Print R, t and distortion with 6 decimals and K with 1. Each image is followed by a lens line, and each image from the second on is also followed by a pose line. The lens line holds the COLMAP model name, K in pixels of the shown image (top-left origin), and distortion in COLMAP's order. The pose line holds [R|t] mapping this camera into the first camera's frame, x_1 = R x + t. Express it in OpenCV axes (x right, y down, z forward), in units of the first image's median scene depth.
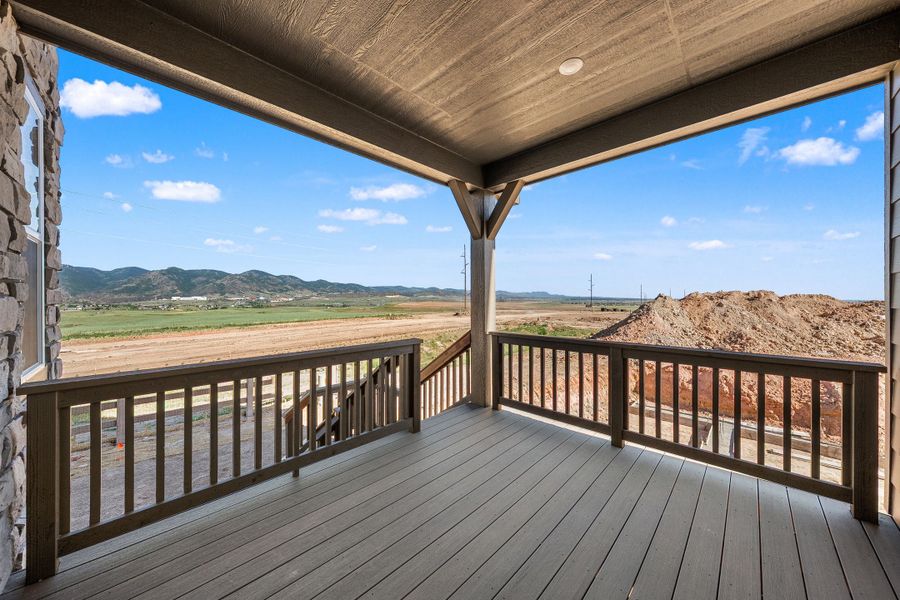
lens RADIAL K [[307.2, 0, 447.9], [0, 307.2, 297.3], [0, 0, 1]] dist [-0.001942, 0.000272]
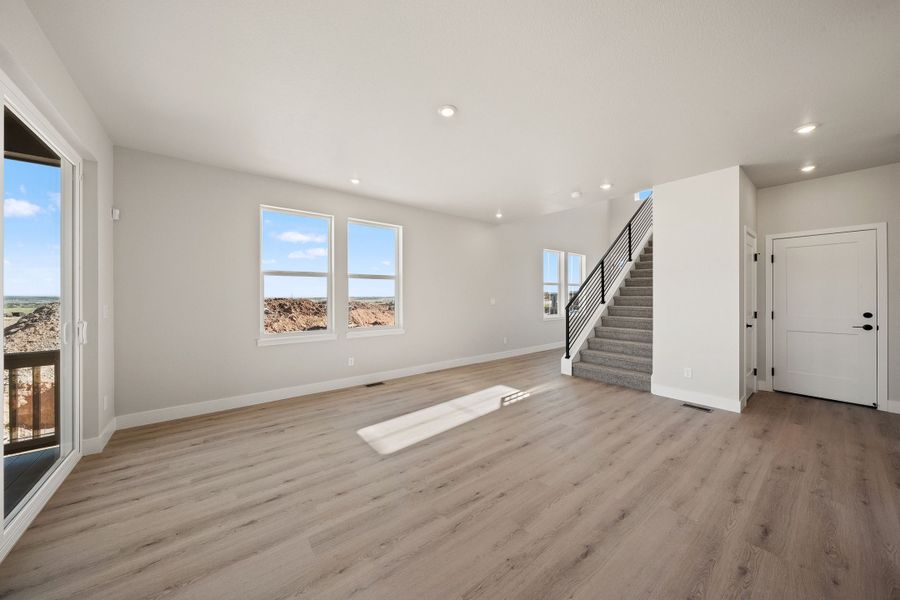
lens RADIAL K [[307.2, 0, 447.8], [0, 307.2, 295.4], [0, 0, 1]] dist [-0.001942, 0.000272]
pose [[0.126007, 0.001926, 0.992027, 0.006695], [-0.001873, 0.999997, -0.001703, -0.005246], [-0.992028, -0.001643, 0.126011, -0.097897]]
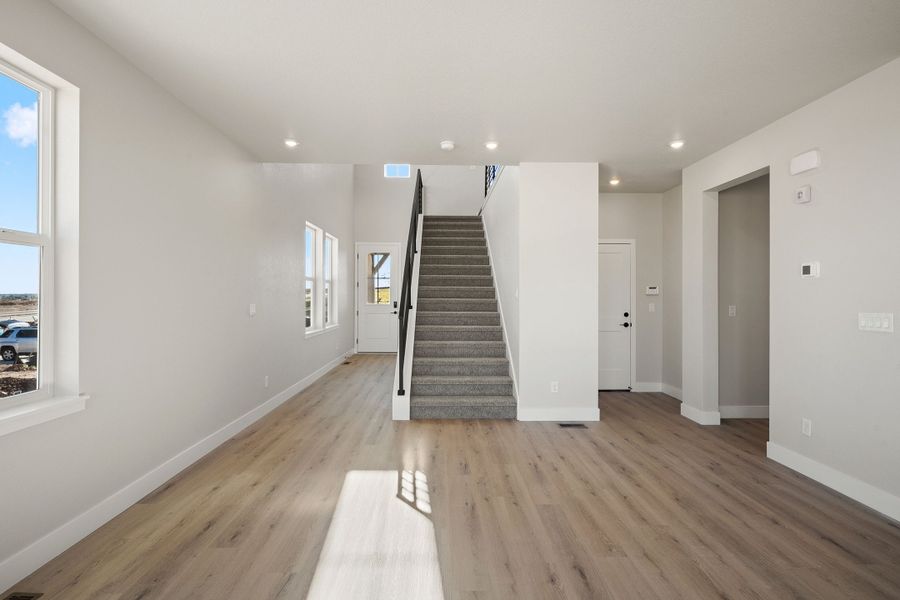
lens RADIAL K [[421.8, 0, 447.6], [0, 421.8, 296.1], [0, 0, 1]] dist [0.001743, -0.000247]
pose [[-0.715680, -0.001848, 0.698426, 0.098518], [-0.005163, 0.999983, -0.002644, -0.005888], [-0.698409, -0.005499, -0.715677, -0.018682]]
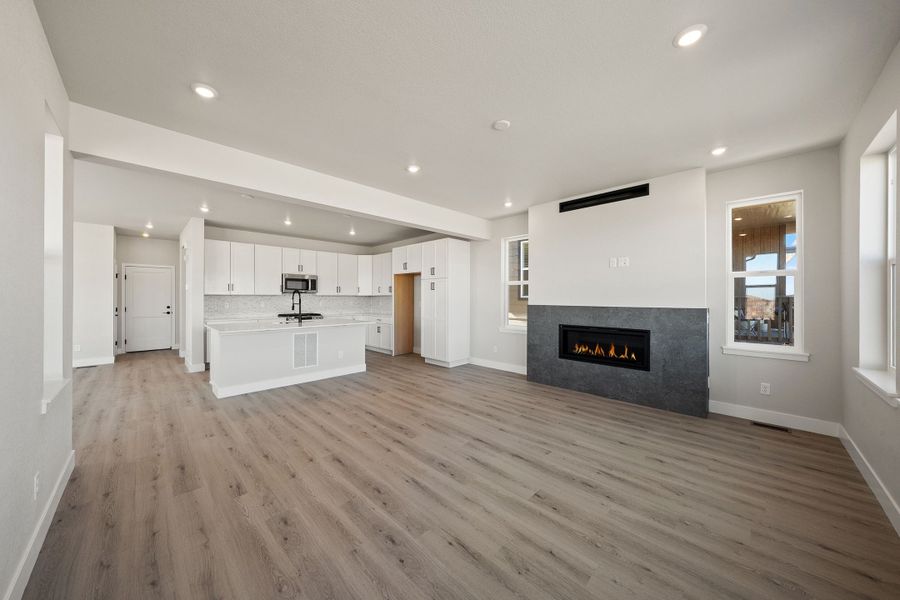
lens RADIAL K [[307.2, 0, 443.6], [0, 307.2, 298.3], [0, 0, 1]] dist [-0.001942, 0.000272]
pose [[-0.999903, 0.000513, 0.013947, -0.141024], [0.000489, 0.999998, -0.001715, -0.004911], [-0.013948, -0.001708, -0.999901, 0.067674]]
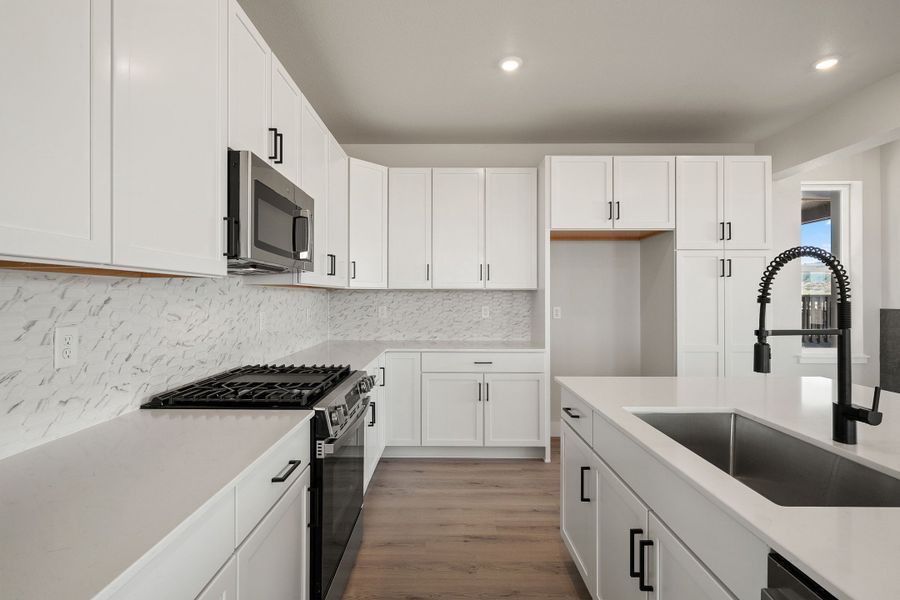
lens RADIAL K [[421.8, 0, 447.8], [0, 421.8, 292.3], [0, 0, 1]] dist [0.001743, -0.000247]
pose [[-0.718582, -0.006917, -0.695408, 0.069489], [0.001899, 0.999927, -0.011908, -0.005780], [0.695440, -0.009878, -0.718516, -0.188464]]
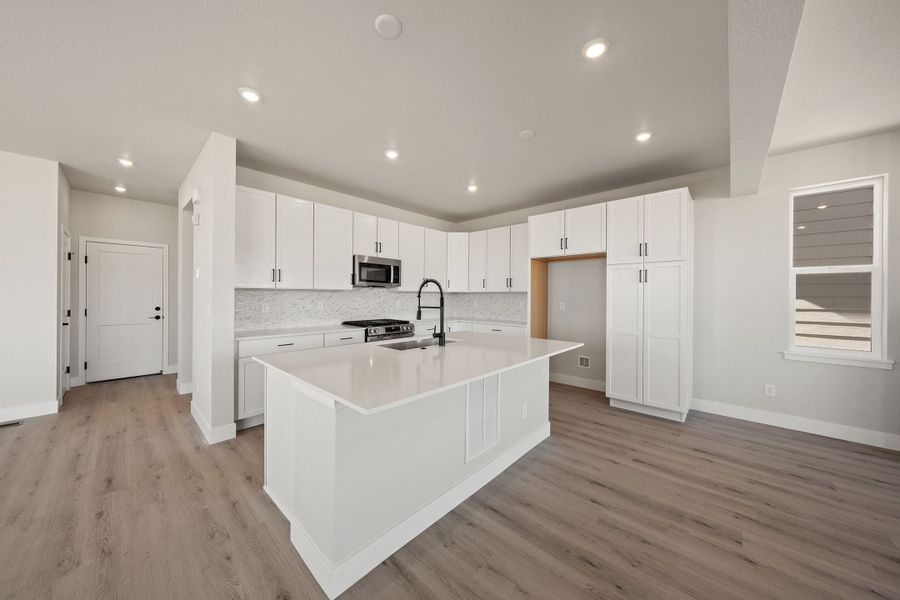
lens RADIAL K [[307.2, 0, 444.0], [0, 307.2, 295.8], [0, 0, 1]] dist [-0.001942, 0.000272]
pose [[-0.999794, -0.004624, -0.019771, -0.012915], [-0.004577, 0.999987, -0.002418, -0.005382], [0.019782, -0.002327, -0.999802, -0.064351]]
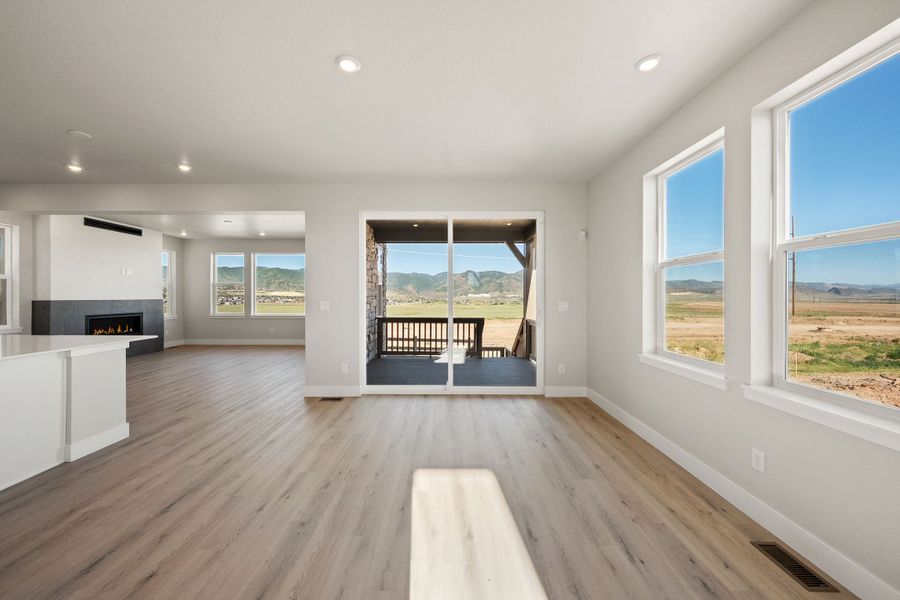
lens RADIAL K [[331.0, 0, 447.6], [0, 331.0, 295.4], [0, 0, 1]] dist [-0.000160, -0.000030]
pose [[0.699136, 0.003777, -0.714979, 0.224926], [-0.002022, 0.999992, 0.003306, -0.005943], [0.714986, -0.000866, 0.699138, -0.133511]]
